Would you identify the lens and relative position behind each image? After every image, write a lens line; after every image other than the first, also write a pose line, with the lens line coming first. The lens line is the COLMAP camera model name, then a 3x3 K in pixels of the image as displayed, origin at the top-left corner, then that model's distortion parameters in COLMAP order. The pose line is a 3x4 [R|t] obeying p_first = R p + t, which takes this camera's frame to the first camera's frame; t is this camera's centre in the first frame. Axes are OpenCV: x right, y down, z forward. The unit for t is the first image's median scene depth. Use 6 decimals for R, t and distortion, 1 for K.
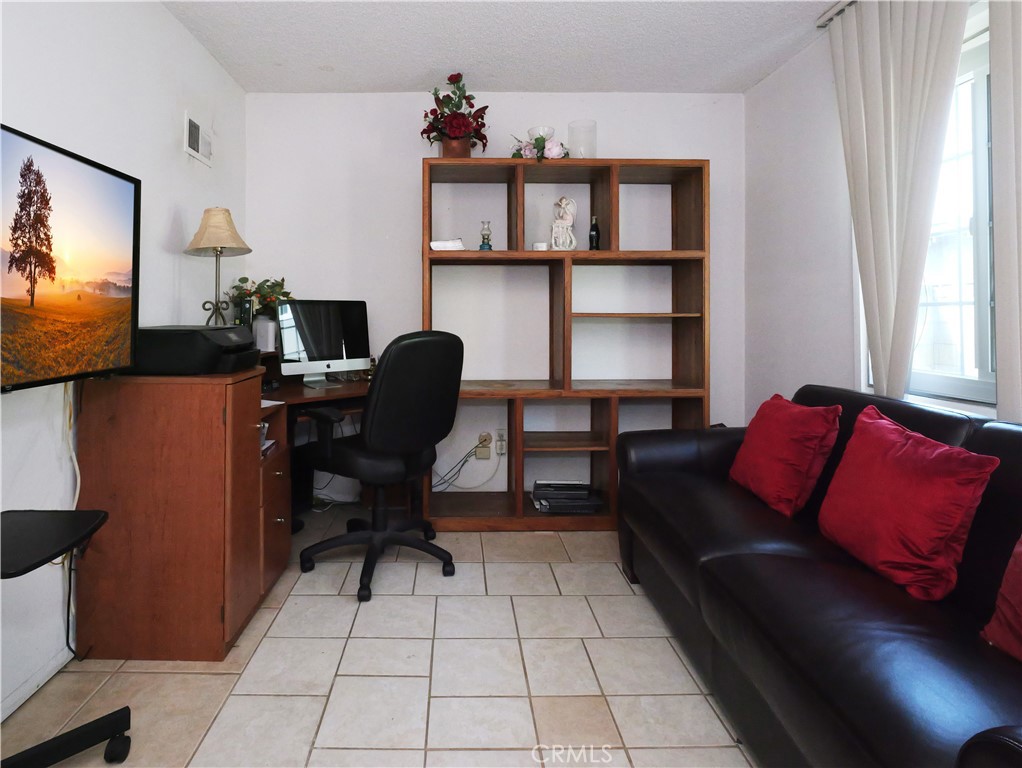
lens RADIAL K [[599.5, 0, 511.1], [0, 599.5, 340.8], [0, 0, 1]] dist [-0.003701, 0.000457]
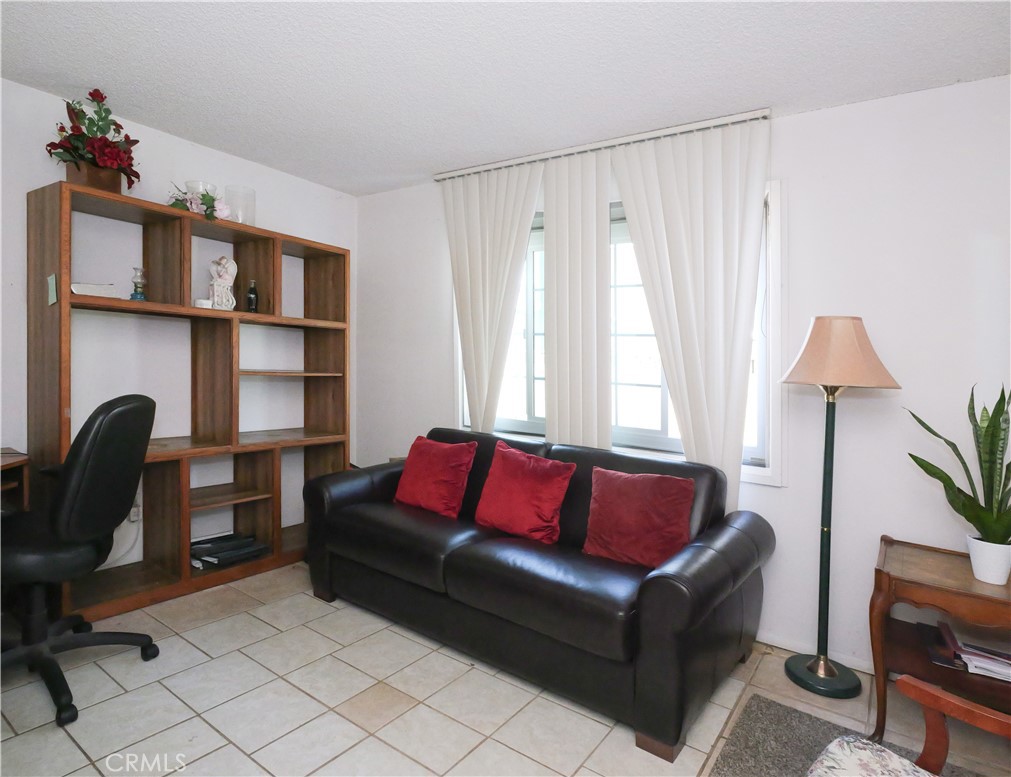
lens RADIAL K [[568.8, 0, 504.8], [0, 568.8, 378.0], [0, 0, 1]] dist [-0.001772, -0.000719]
pose [[0.585056, 0.003173, 0.810987, -0.438396], [-0.015620, 0.999851, 0.007357, -0.050809], [-0.810843, -0.016971, 0.585018, 0.043743]]
